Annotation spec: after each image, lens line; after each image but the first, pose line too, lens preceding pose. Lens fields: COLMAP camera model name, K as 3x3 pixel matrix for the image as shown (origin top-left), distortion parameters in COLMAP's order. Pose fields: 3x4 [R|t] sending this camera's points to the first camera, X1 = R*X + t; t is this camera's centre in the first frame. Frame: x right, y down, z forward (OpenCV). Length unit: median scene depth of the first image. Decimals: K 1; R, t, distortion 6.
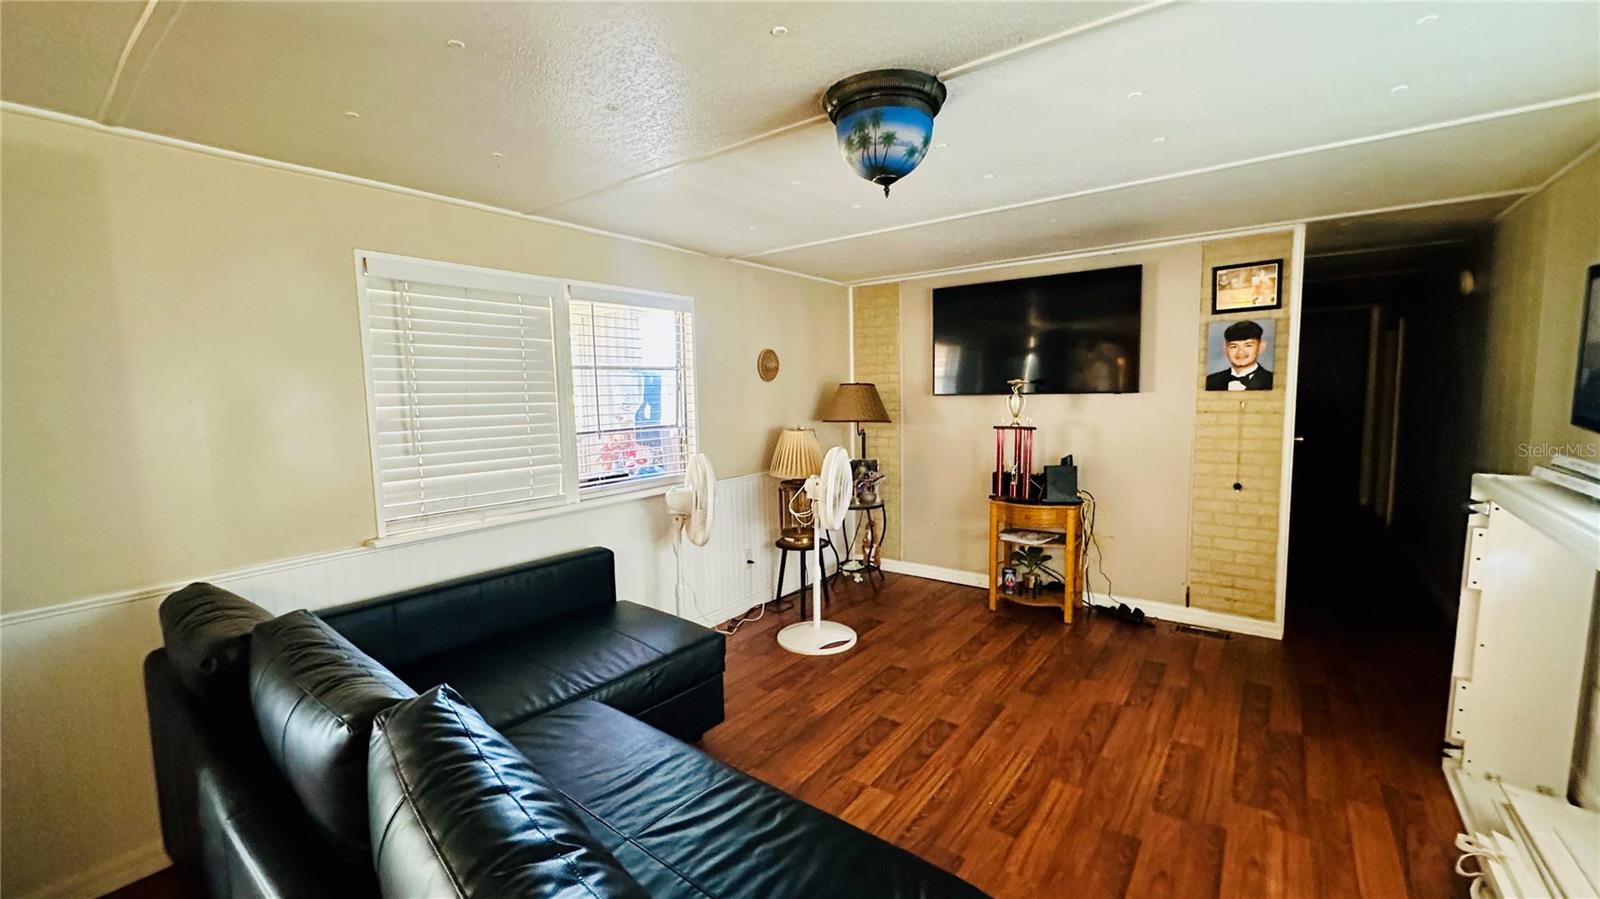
lens RADIAL K [[641.0, 0, 797.9], [0, 641.0, 451.0], [0, 0, 1]] dist [-0.002964, 0.000028]
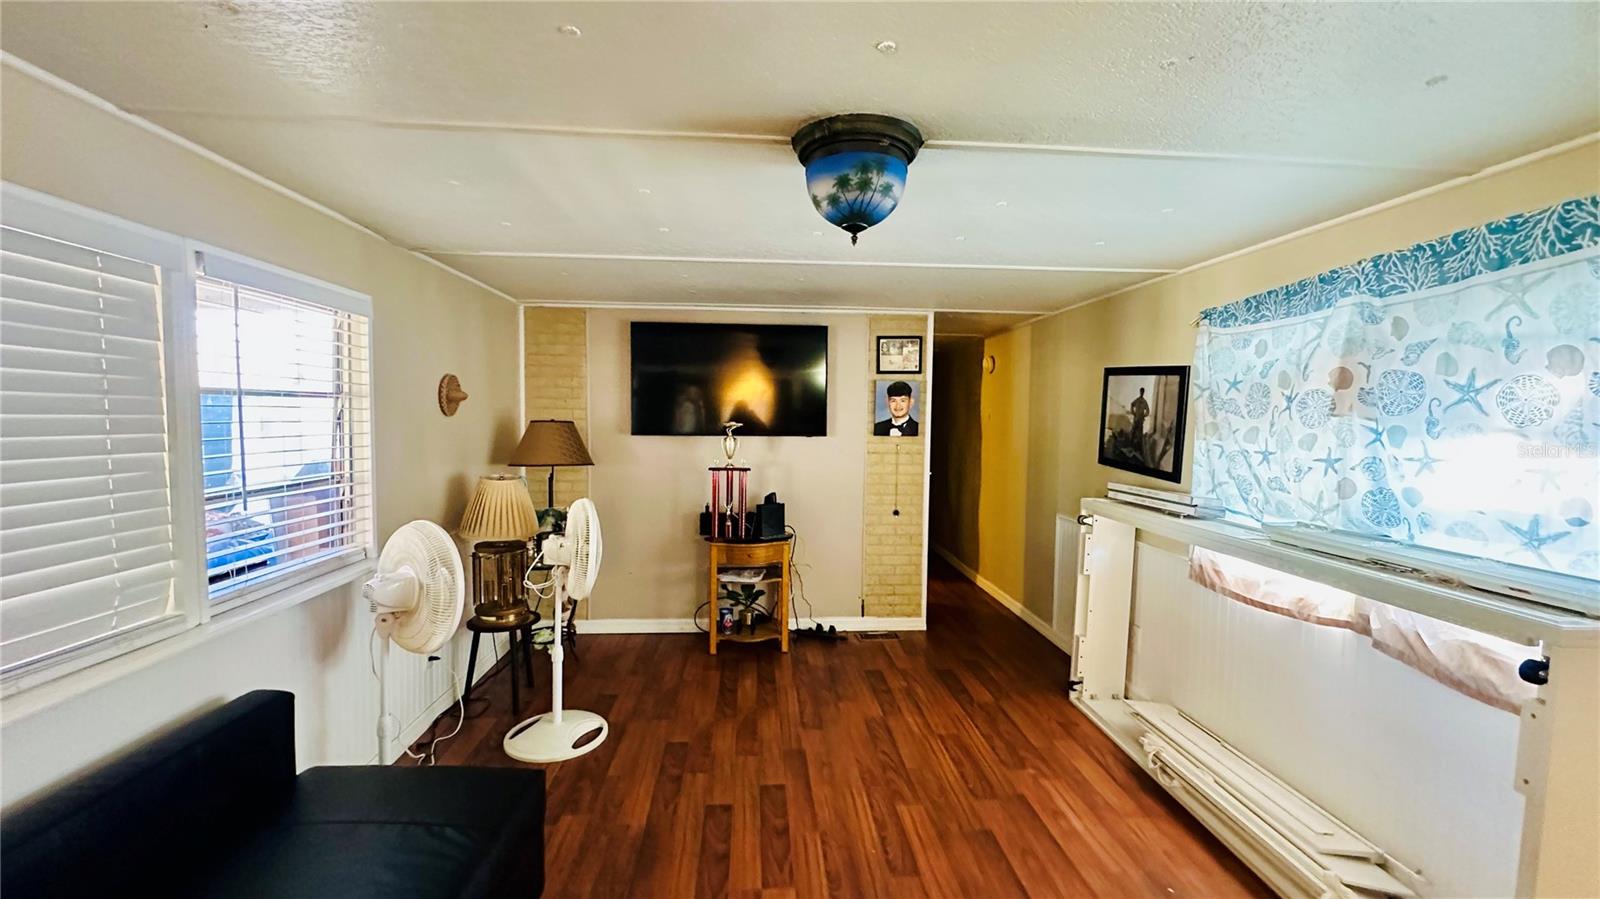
lens RADIAL K [[641.0, 0, 797.9], [0, 641.0, 451.0], [0, 0, 1]] dist [-0.002964, 0.000028]
pose [[0.754889, -0.007316, 0.655811, -0.275020], [0.035861, 0.998902, -0.030135, -0.033705], [-0.654871, 0.046267, 0.754323, 0.177803]]
